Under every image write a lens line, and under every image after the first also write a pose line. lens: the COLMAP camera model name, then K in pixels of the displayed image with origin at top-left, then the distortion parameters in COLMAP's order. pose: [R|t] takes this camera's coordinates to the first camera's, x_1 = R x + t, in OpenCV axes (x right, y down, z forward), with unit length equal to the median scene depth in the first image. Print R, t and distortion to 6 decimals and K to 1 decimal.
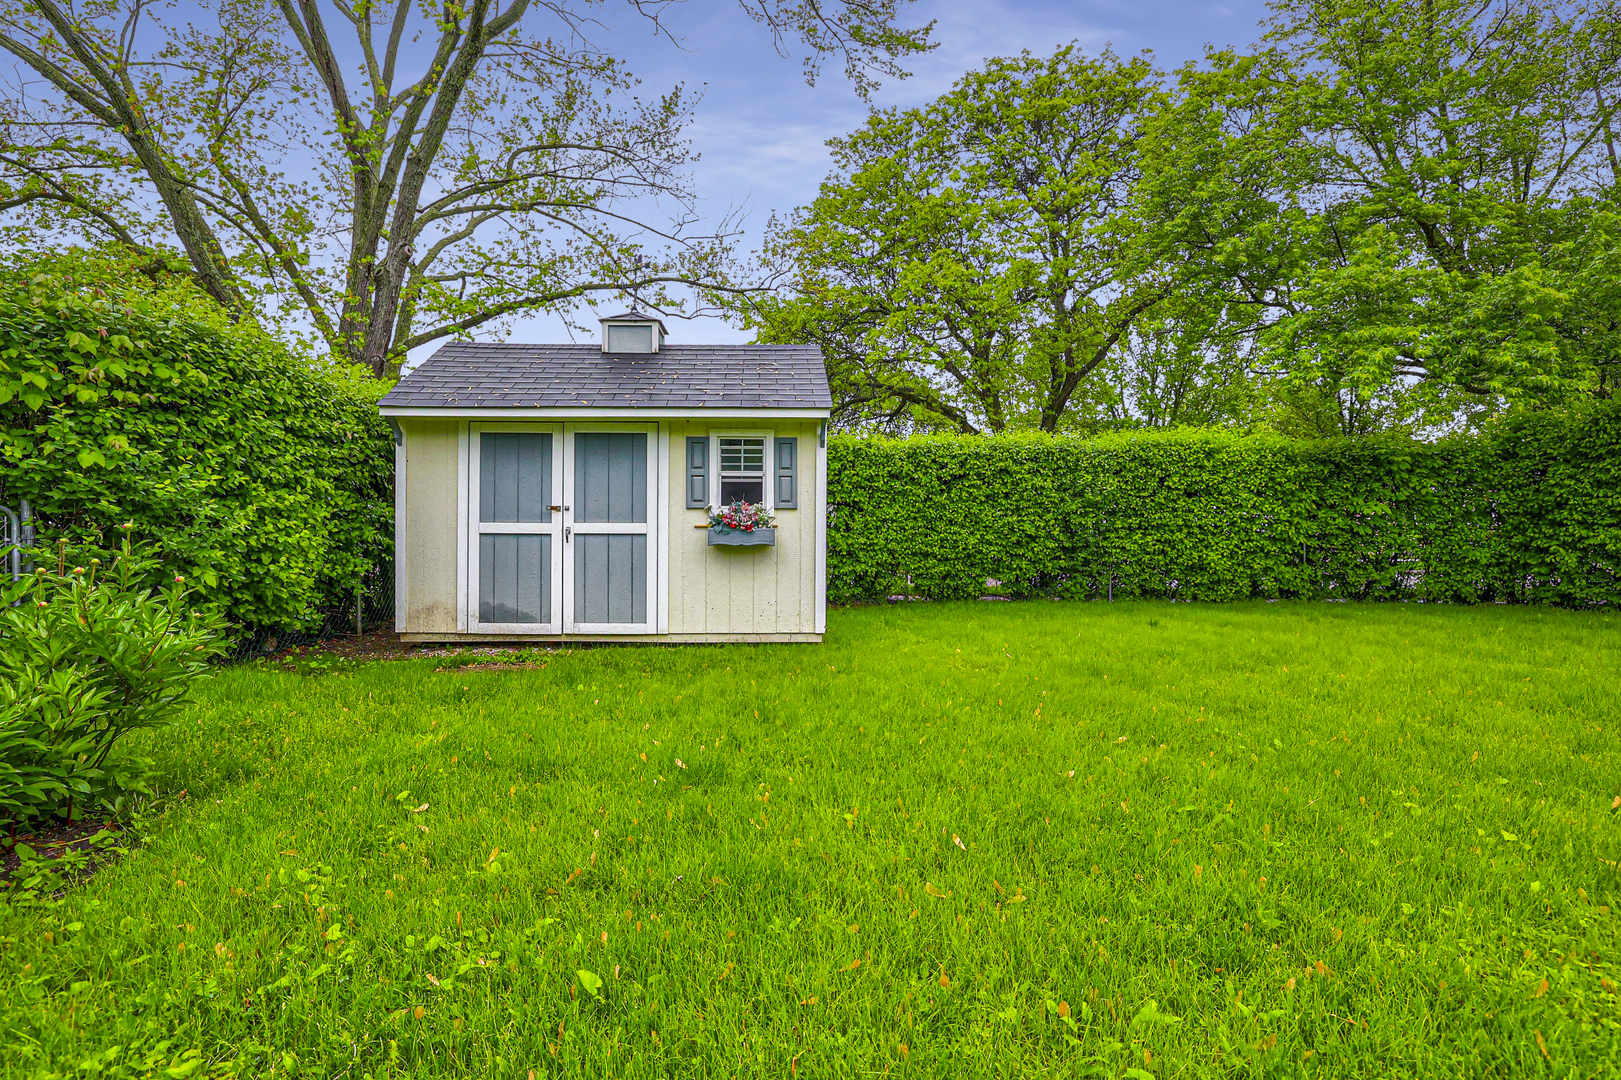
lens RADIAL K [[712.1, 0, 817.7], [0, 712.1, 547.0], [0, 0, 1]] dist [-0.032780, 0.010281]
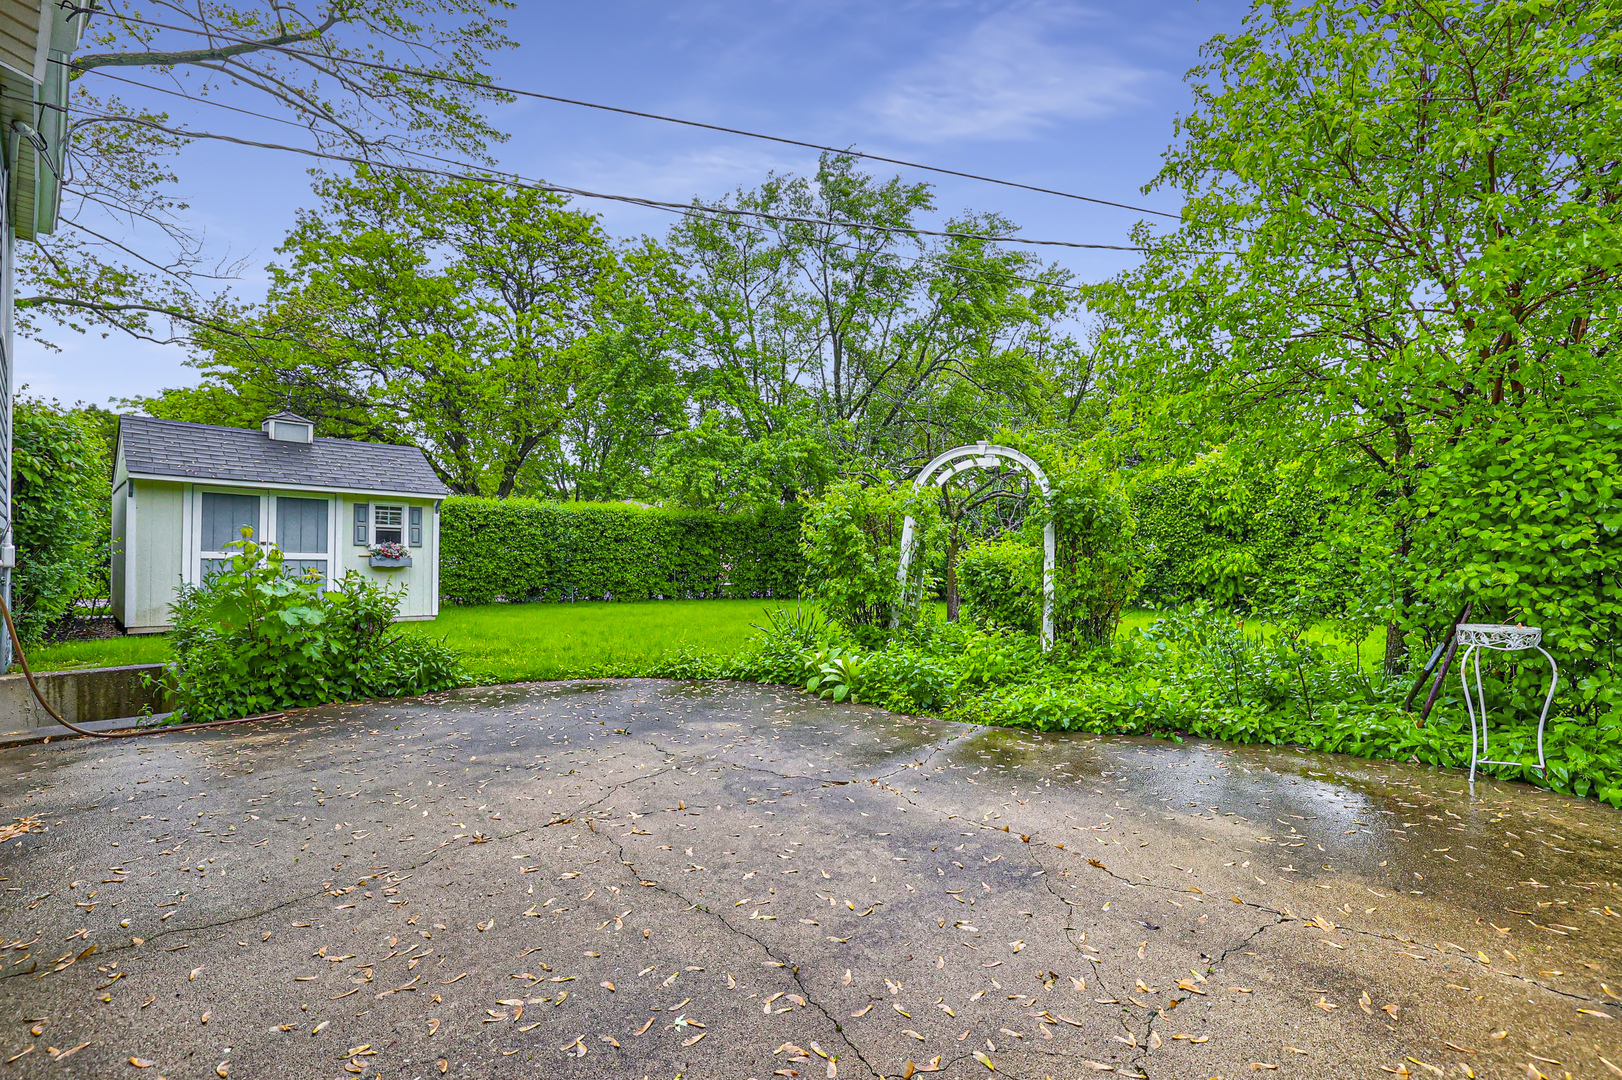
lens RADIAL K [[712.5, 0, 814.1], [0, 712.5, 555.5], [0, 0, 1]] dist [-0.032780, 0.010281]
pose [[0.715675, 0.014836, 0.698276, -0.362942], [0.008017, 0.999534, -0.029453, 0.018237], [-0.698388, 0.026677, 0.715222, -0.617943]]
